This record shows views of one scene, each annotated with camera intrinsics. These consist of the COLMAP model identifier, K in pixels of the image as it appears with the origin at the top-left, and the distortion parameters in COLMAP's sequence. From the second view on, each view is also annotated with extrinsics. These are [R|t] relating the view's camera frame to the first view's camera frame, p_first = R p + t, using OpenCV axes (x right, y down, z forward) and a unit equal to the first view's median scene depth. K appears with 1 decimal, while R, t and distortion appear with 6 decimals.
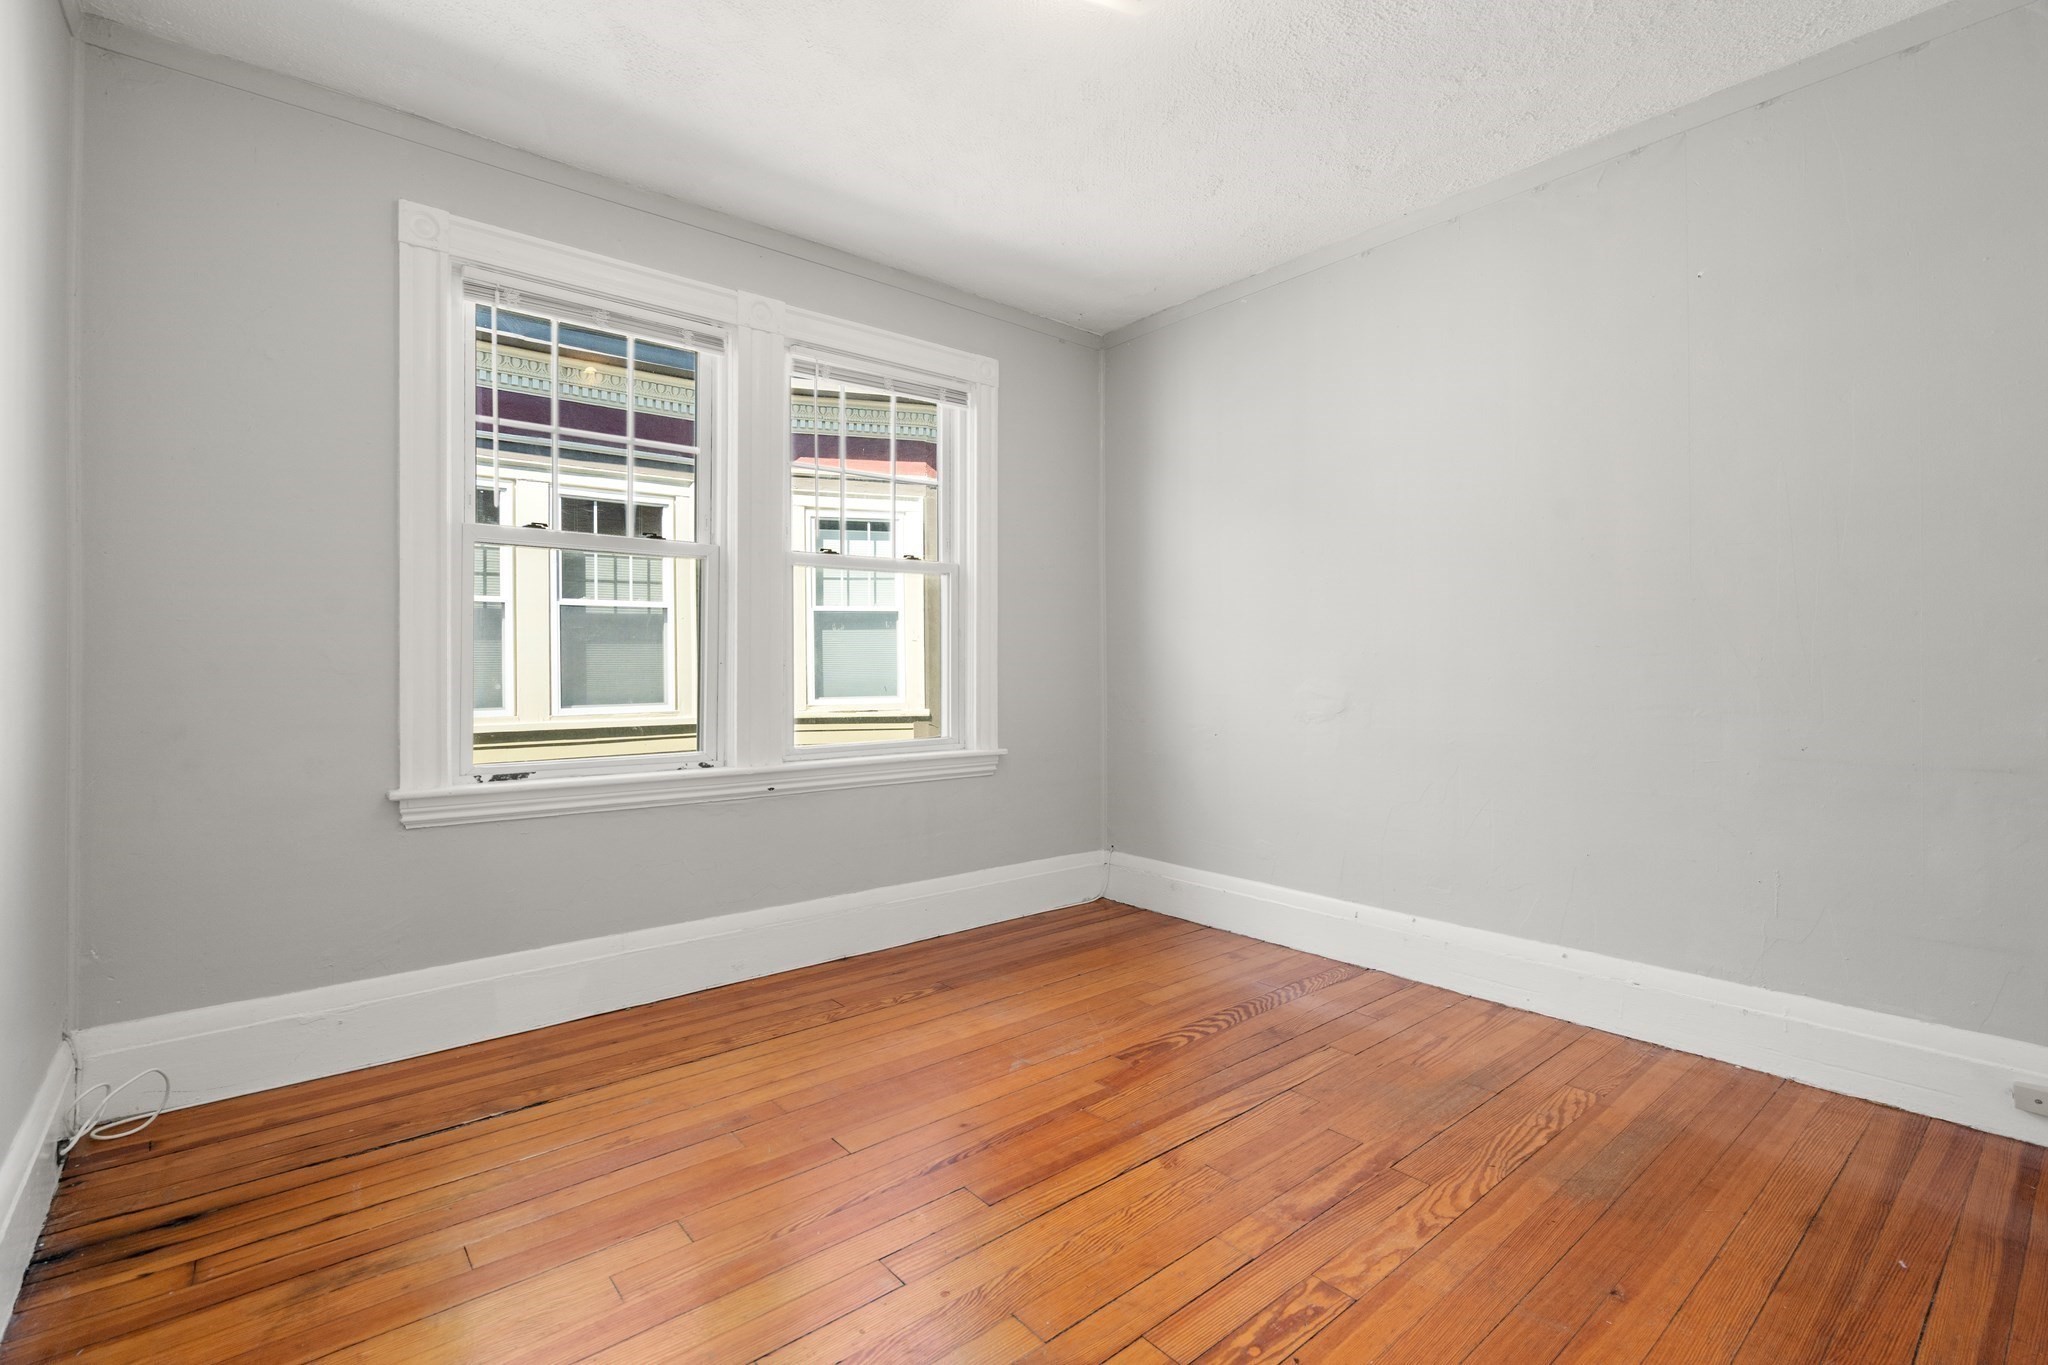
lens RADIAL K [[920.7, 0, 1008.9], [0, 920.7, 659.6], [0, 0, 1]] dist [-0.008434, 0.003513]
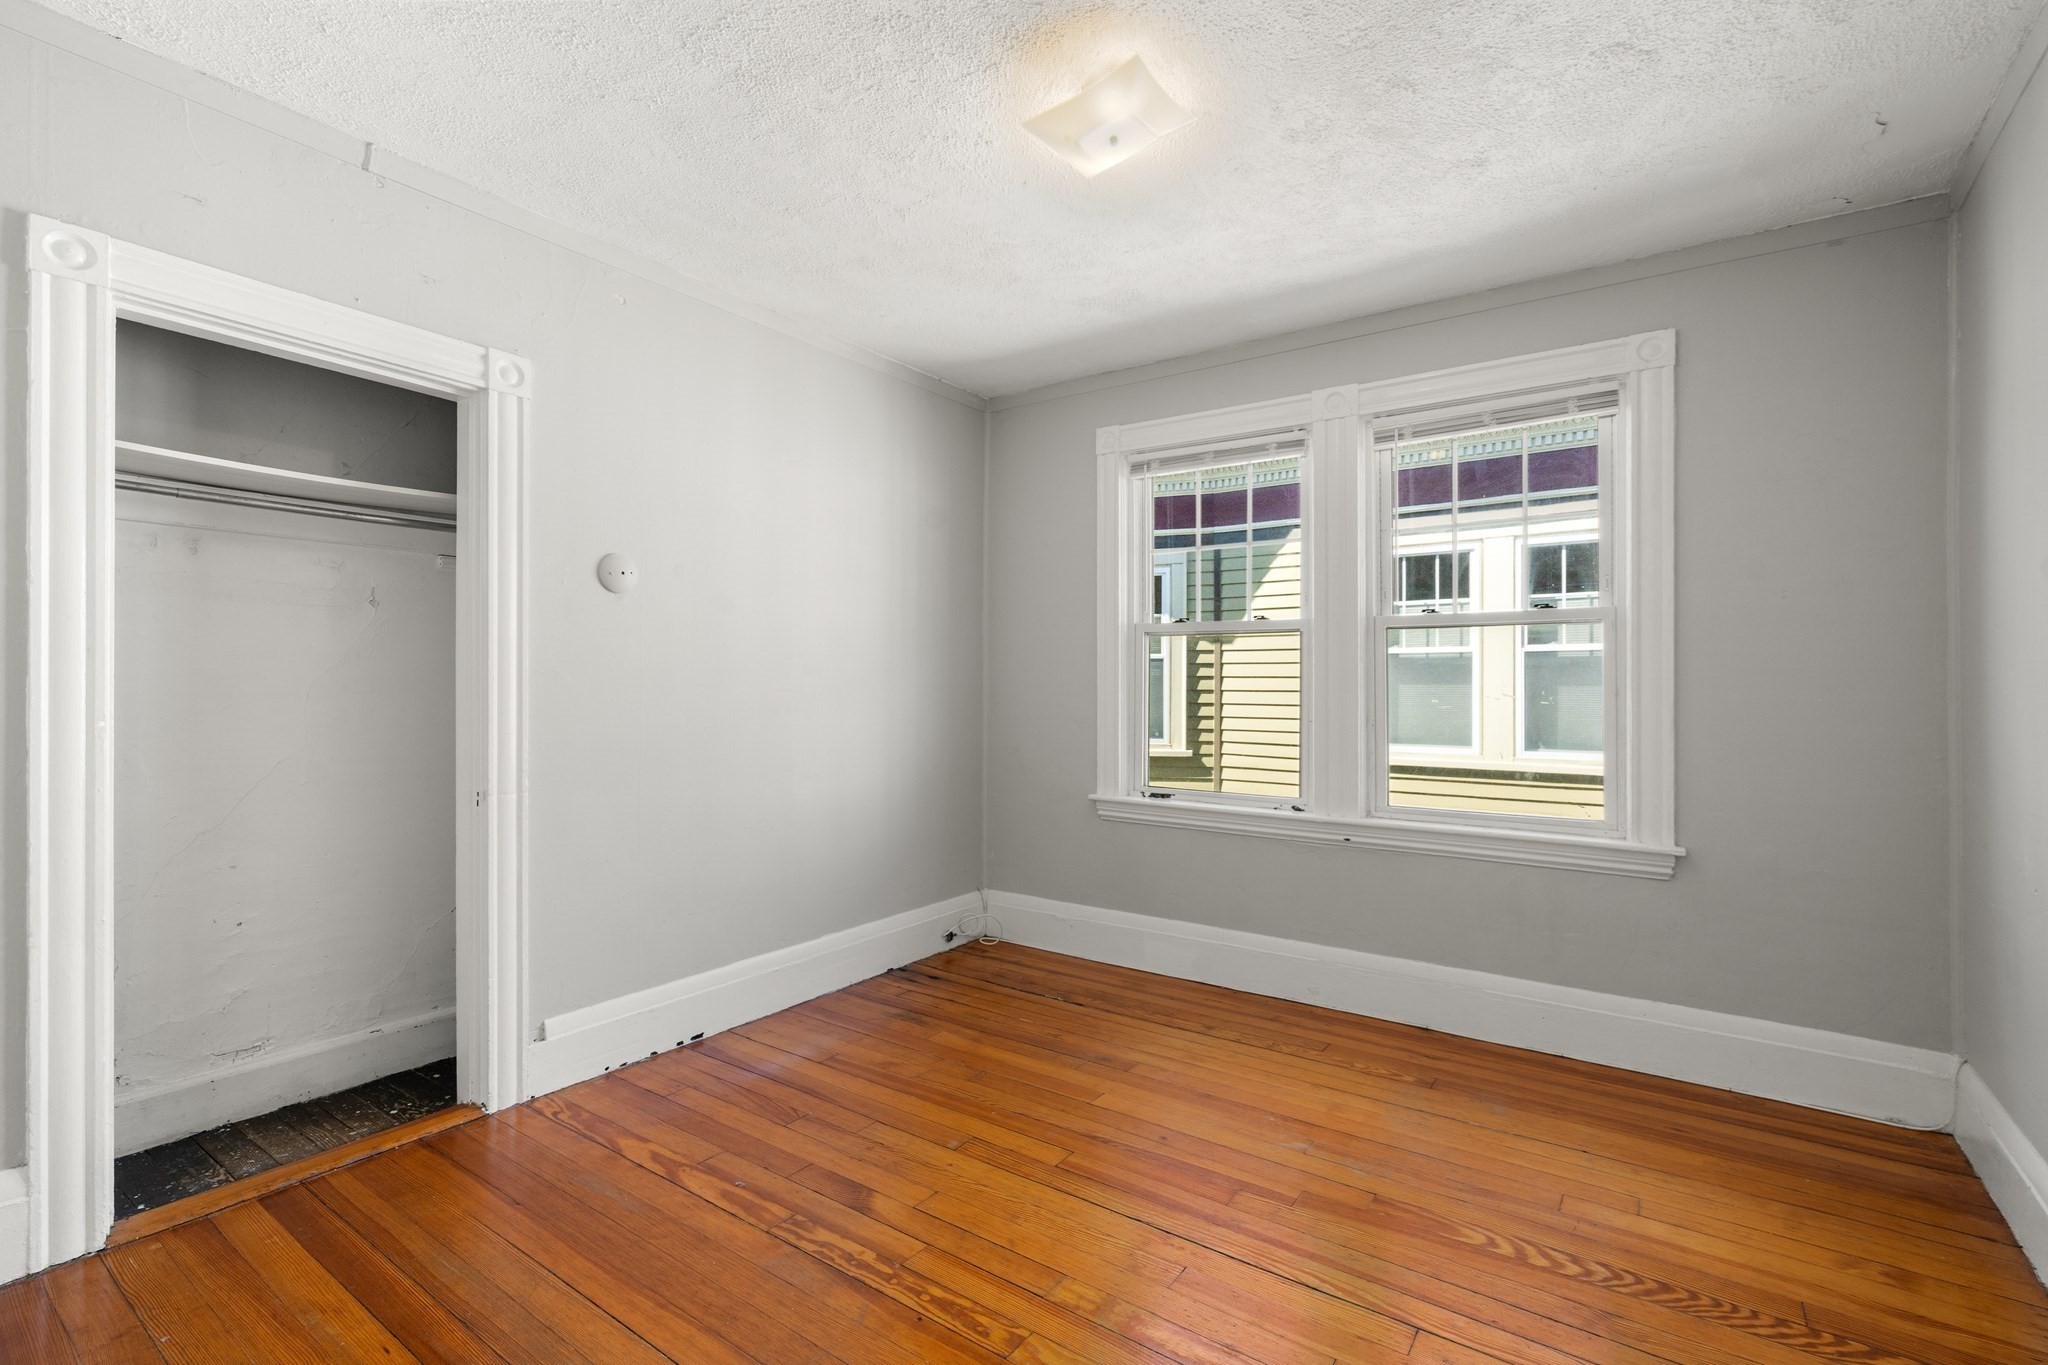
lens RADIAL K [[920.7, 0, 1035.9], [0, 920.7, 681.0], [0, 0, 1]] dist [-0.008434, 0.003513]
pose [[0.269857, -0.001742, -0.962899, 0.739286], [-0.002327, 0.999994, -0.002461, -0.045429], [0.962898, 0.002905, 0.269851, 0.387805]]
